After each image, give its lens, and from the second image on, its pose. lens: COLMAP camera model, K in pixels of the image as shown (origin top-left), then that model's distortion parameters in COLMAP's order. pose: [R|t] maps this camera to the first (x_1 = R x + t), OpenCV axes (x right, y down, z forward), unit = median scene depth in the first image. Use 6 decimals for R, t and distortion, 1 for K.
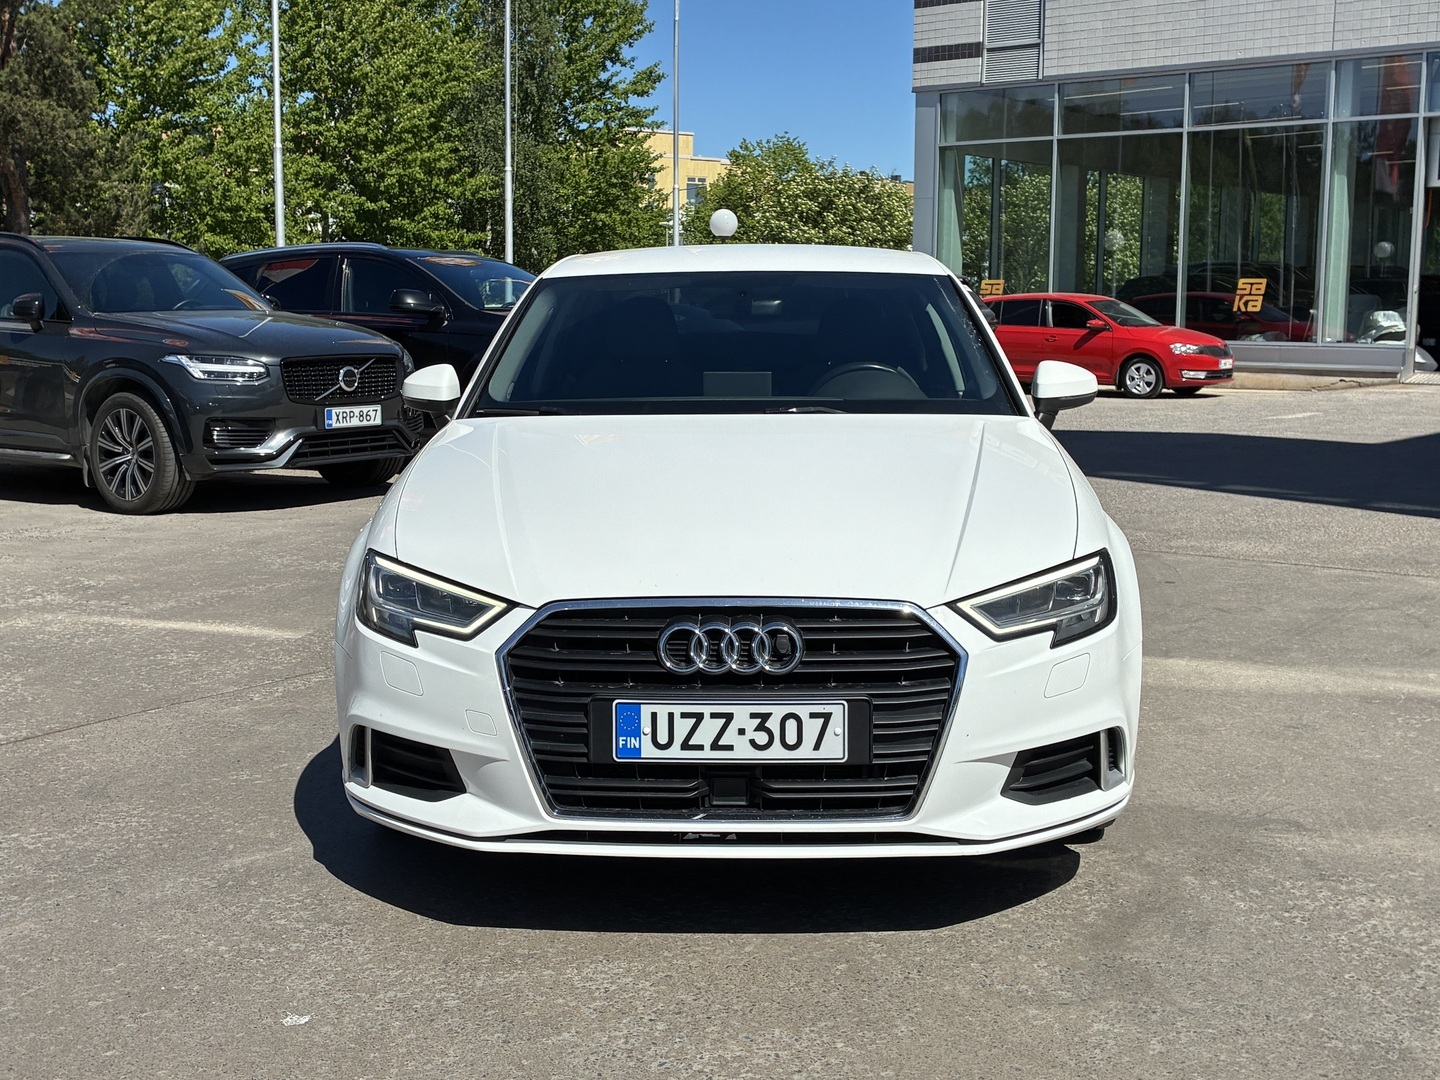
lens RADIAL K [[1692.6, 0, 720.0], [0, 1692.6, 540.0], [0, 0, 1]] dist [0.028294, -0.025978]
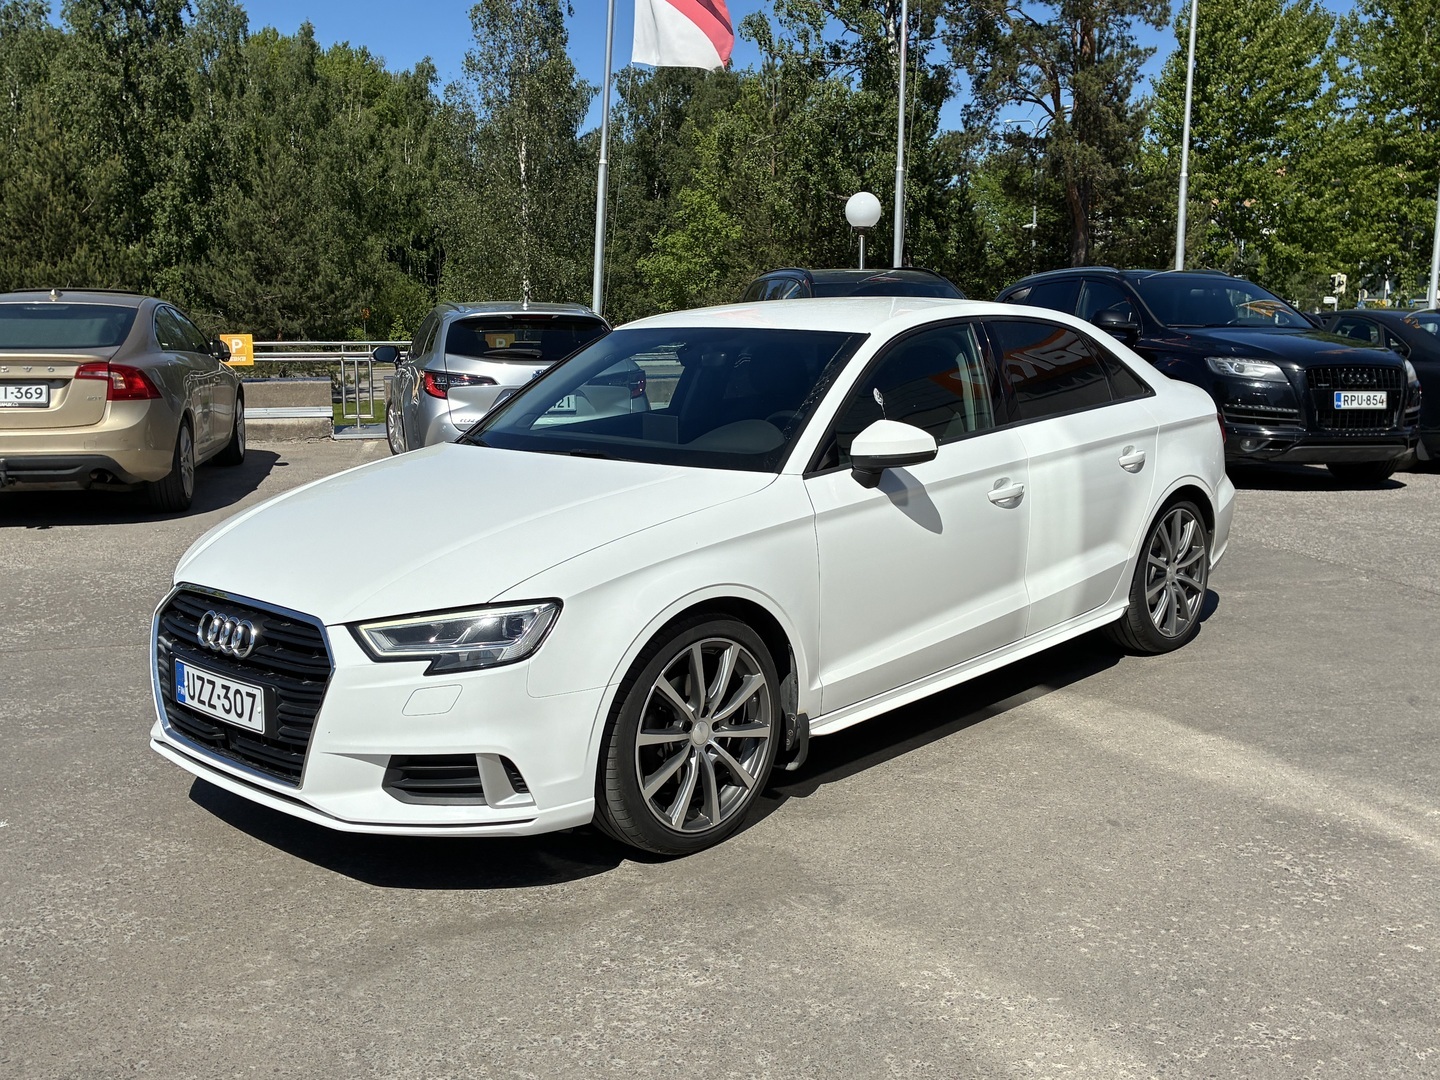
lens RADIAL K [[1444.4, 0, 720.0], [0, 1444.4, 540.0], [0, 0, 1]] dist [0.010479, 0.011269]
pose [[0.750538, 0.104086, -0.652579, 1.003169], [-0.086855, 0.994488, 0.058727, -0.107189], [0.655095, 0.012603, 0.755442, 0.380275]]
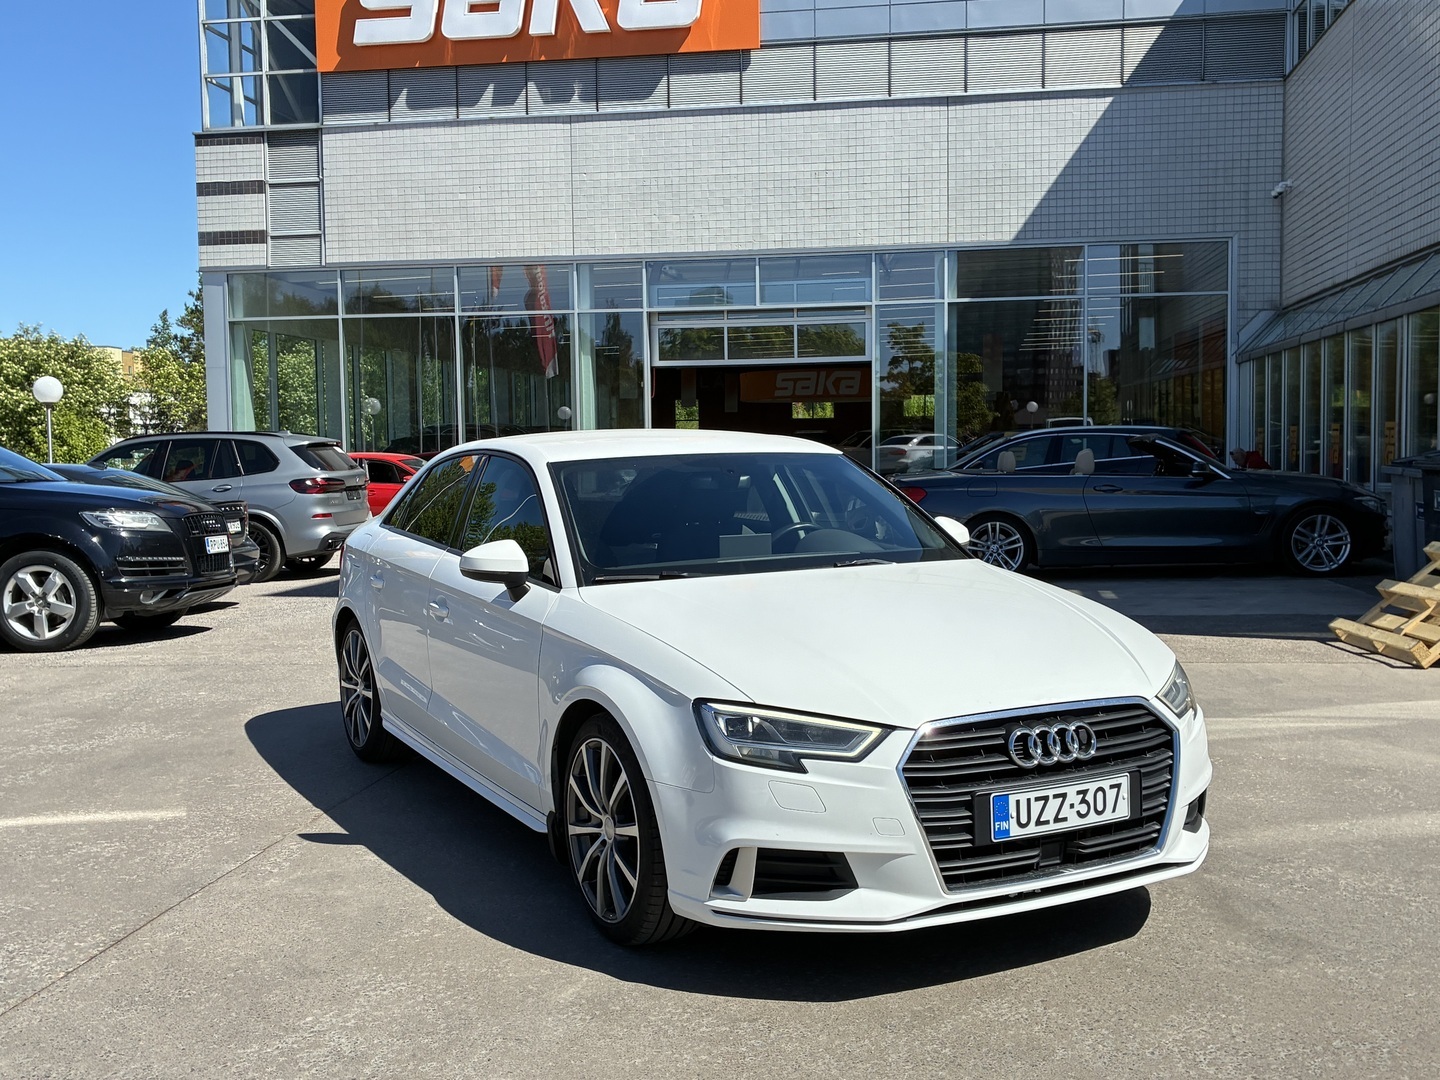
lens RADIAL K [[1506.1, 0, 717.3], [0, 1506.1, 582.5], [0, 0, 1]] dist [0.005681, 0.011145]
pose [[0.870243, -0.059099, 0.489064, -0.768397], [0.086052, 0.995751, -0.032793, -0.044858], [-0.485048, 0.070622, 0.871631, 0.087890]]
